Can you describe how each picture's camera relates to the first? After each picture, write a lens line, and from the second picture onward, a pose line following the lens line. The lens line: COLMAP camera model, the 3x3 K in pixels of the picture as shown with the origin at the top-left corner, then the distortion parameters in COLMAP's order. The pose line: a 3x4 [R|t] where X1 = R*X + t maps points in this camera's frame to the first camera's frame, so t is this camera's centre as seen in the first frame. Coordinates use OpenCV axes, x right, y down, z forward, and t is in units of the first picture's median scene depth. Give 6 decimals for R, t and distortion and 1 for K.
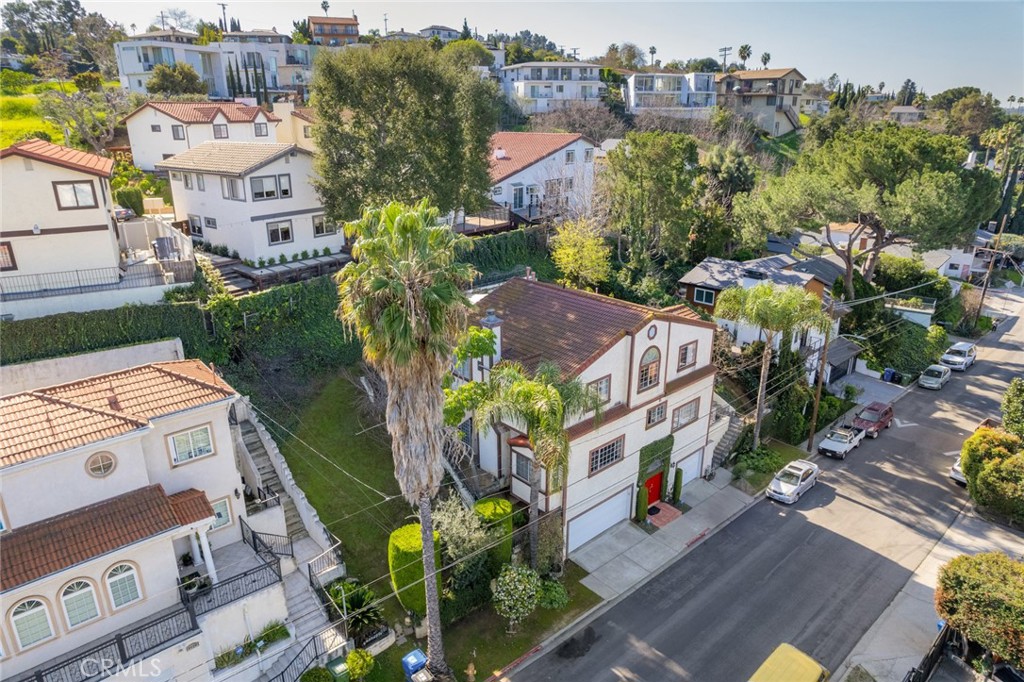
lens RADIAL K [[661.0, 0, 507.9], [0, 661.0, 346.2], [0, 0, 1]] dist [-0.095063, 0.086871]
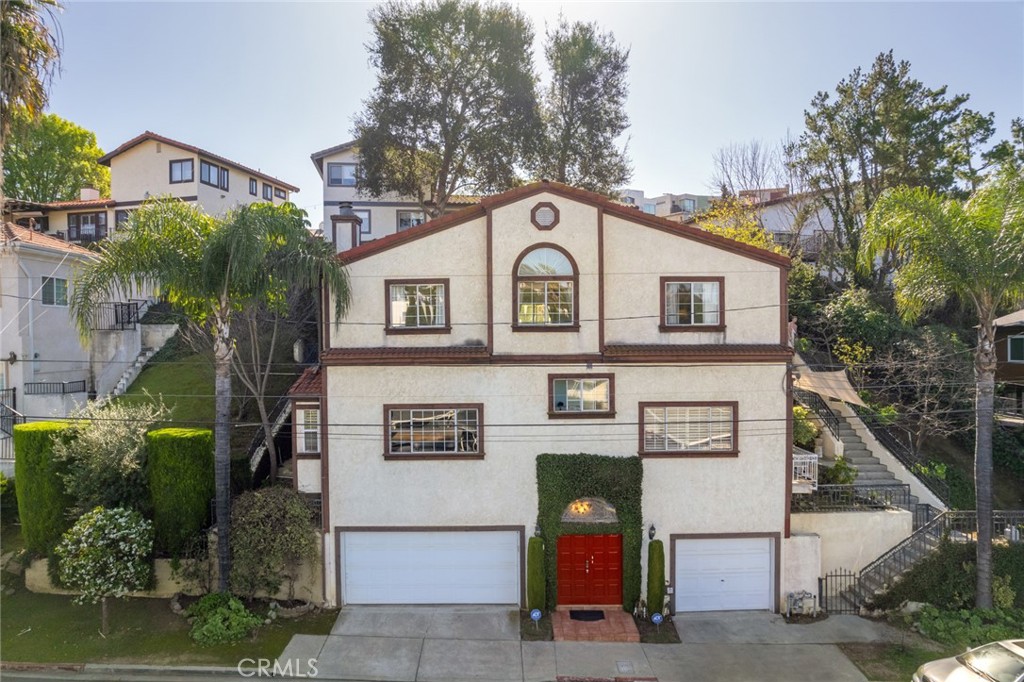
lens RADIAL K [[661.0, 0, 507.9], [0, 661.0, 346.2], [0, 0, 1]] dist [-0.095063, 0.086871]
pose [[0.736612, 0.001857, -0.676313, 0.539665], [-0.219505, 0.946518, -0.236476, 0.205663], [0.639703, 0.322645, 0.697625, 0.609932]]
